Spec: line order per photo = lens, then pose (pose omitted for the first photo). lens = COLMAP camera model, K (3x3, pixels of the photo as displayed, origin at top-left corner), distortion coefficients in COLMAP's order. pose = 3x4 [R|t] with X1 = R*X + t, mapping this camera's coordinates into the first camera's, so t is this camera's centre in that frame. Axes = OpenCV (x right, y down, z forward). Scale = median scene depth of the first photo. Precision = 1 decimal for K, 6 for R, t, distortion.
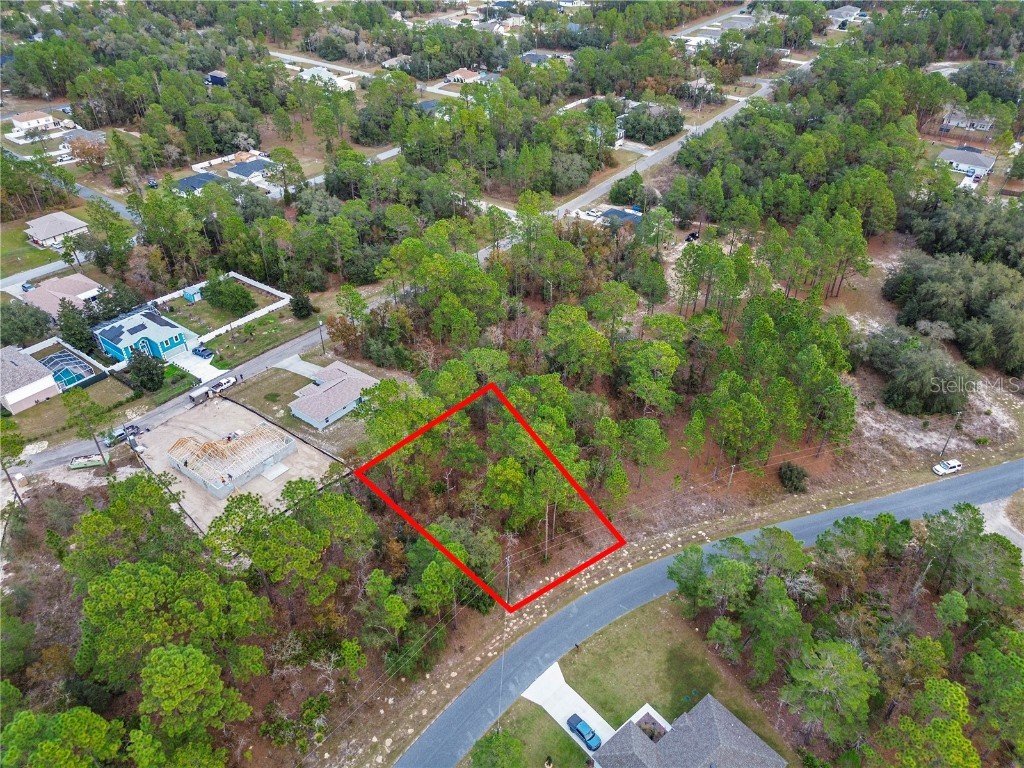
lens RADIAL K [[726.3, 0, 514.3], [0, 726.3, 386.3], [0, 0, 1]] dist [0.067265, -0.059908]
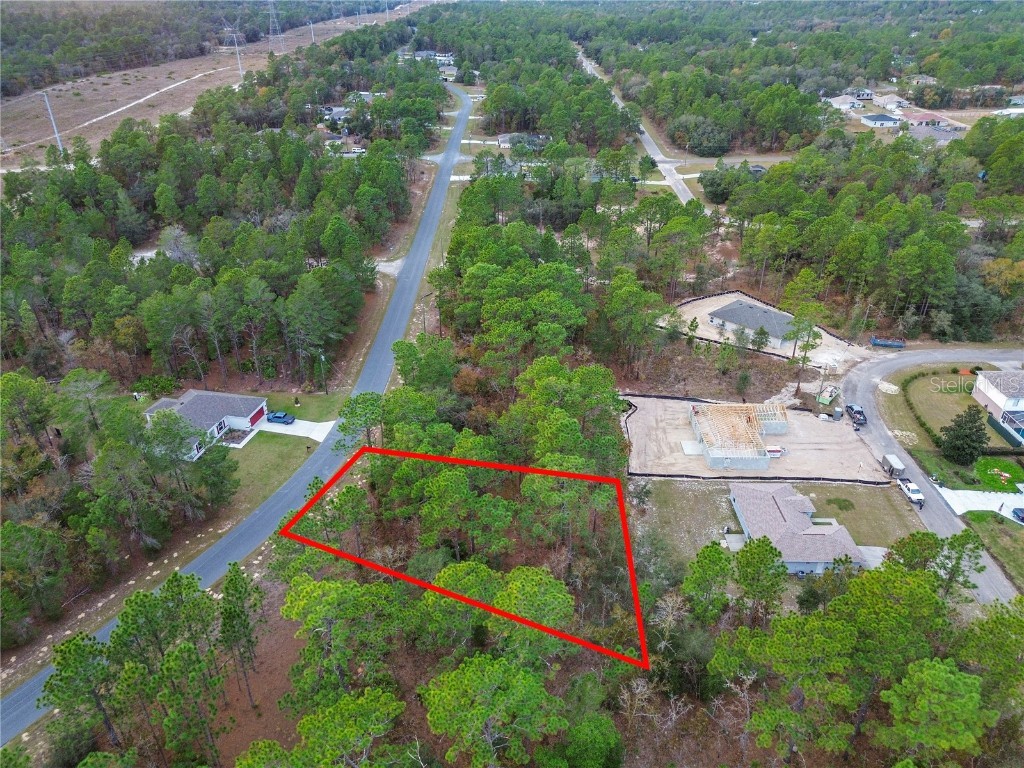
lens RADIAL K [[726.3, 0, 510.9], [0, 726.3, 389.6], [0, 0, 1]] dist [0.067265, -0.059908]
pose [[-0.797949, 0.305142, -0.519774, 0.300417], [-0.346068, 0.474103, 0.809607, -0.560470], [0.493472, 0.825902, -0.272710, 1.024105]]
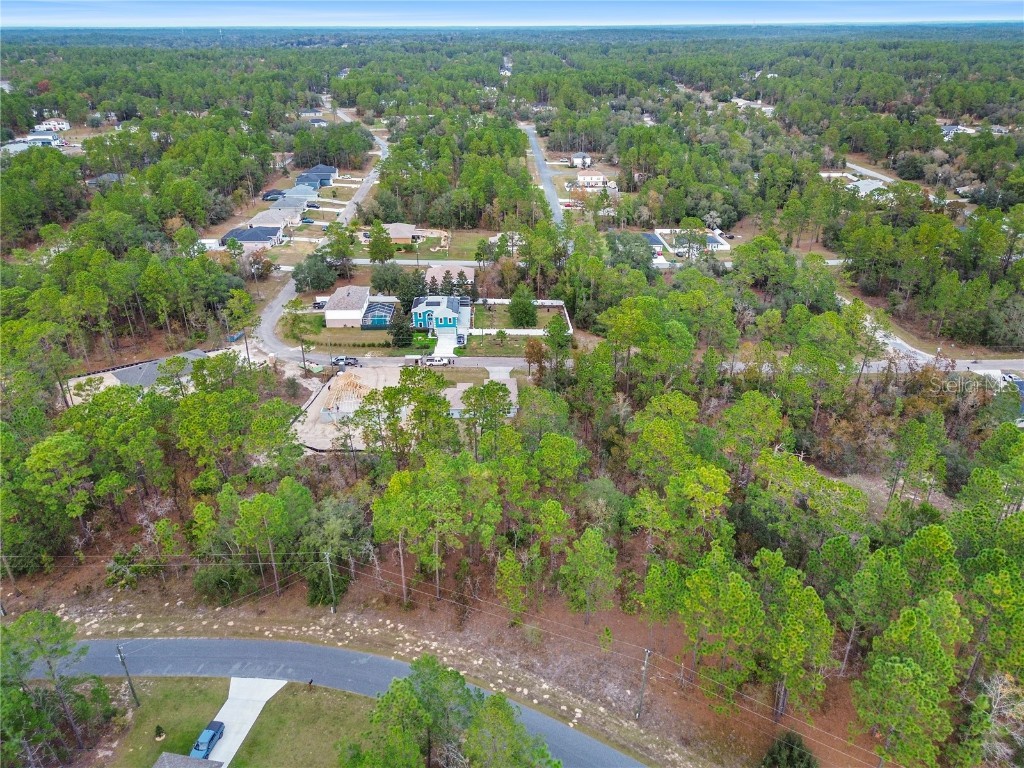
lens RADIAL K [[726.3, 0, 513.2], [0, 726.3, 391.8], [0, 0, 1]] dist [0.067265, -0.059908]
pose [[0.633656, 0.349033, -0.690403, 0.513639], [-0.450570, 0.891958, 0.037393, -0.061807], [0.628862, 0.287381, 0.722458, 0.314482]]
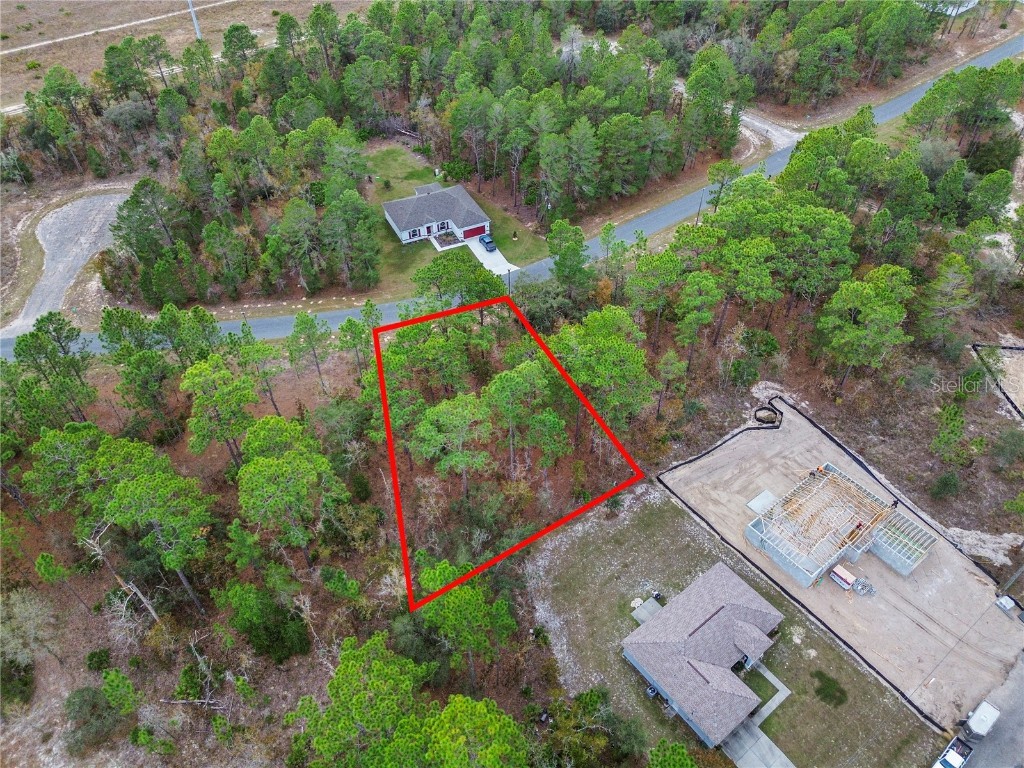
lens RADIAL K [[726.3, 0, 510.8], [0, 726.3, 386.8], [0, 0, 1]] dist [0.067265, -0.059908]
pose [[-0.967765, -0.164896, 0.190370, -0.191234], [0.159165, 0.185364, 0.969694, -0.618249], [-0.195187, 0.968736, -0.153143, 0.995040]]
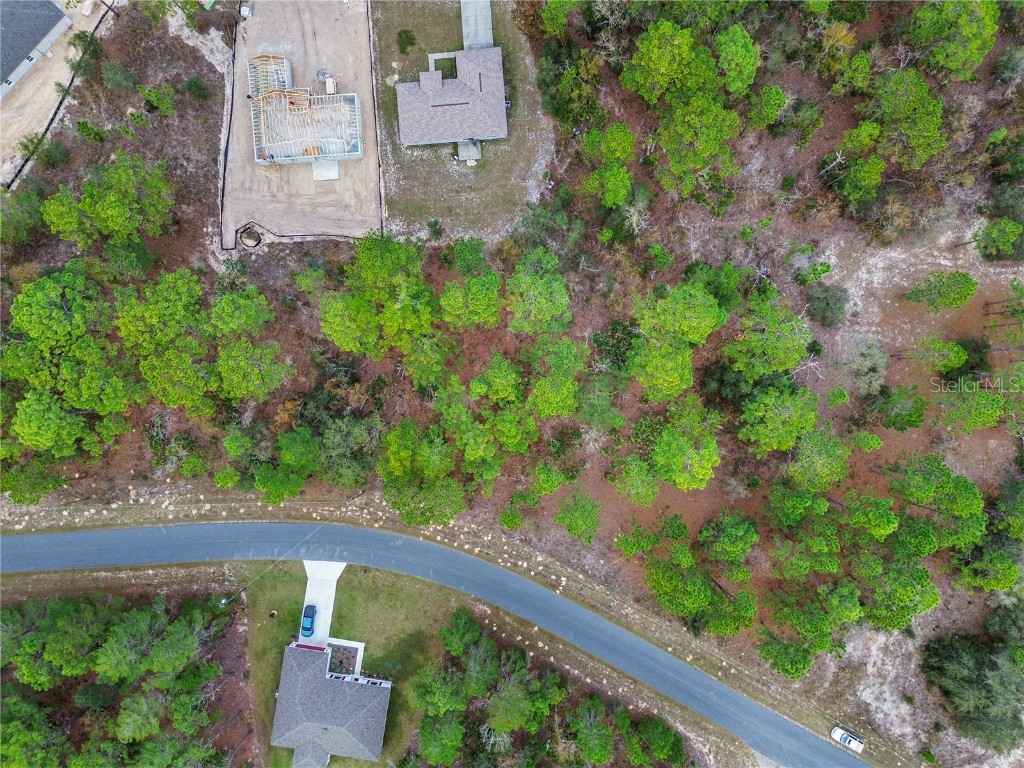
lens RADIAL K [[726.3, 0, 510.0], [0, 726.3, 383.8], [0, 0, 1]] dist [0.067265, -0.059908]
pose [[0.662323, 0.749195, -0.005934, 0.016669], [-0.420340, 0.378133, 0.824821, -0.575867], [0.620196, -0.543803, 0.565363, 0.474713]]
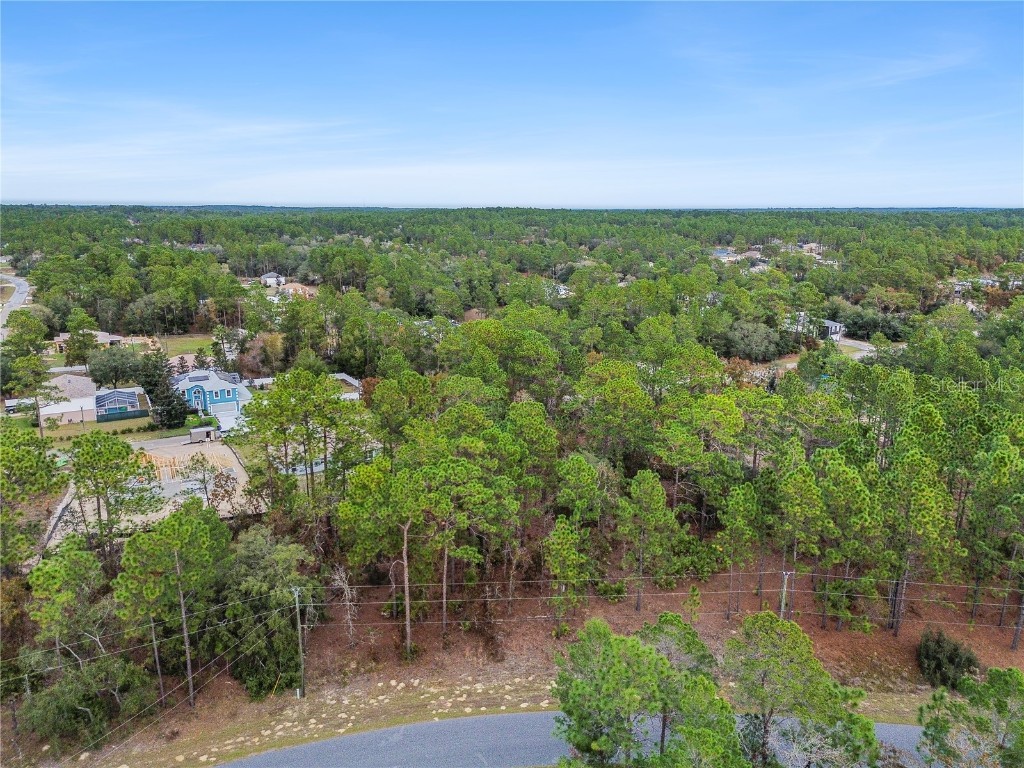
lens RADIAL K [[726.3, 0, 513.9], [0, 726.3, 387.4], [0, 0, 1]] dist [0.067265, -0.059908]
pose [[0.922776, 0.099673, -0.372223, 0.257878], [-0.230886, 0.916386, -0.326999, 0.175370], [0.308507, 0.387688, 0.868632, 0.357137]]
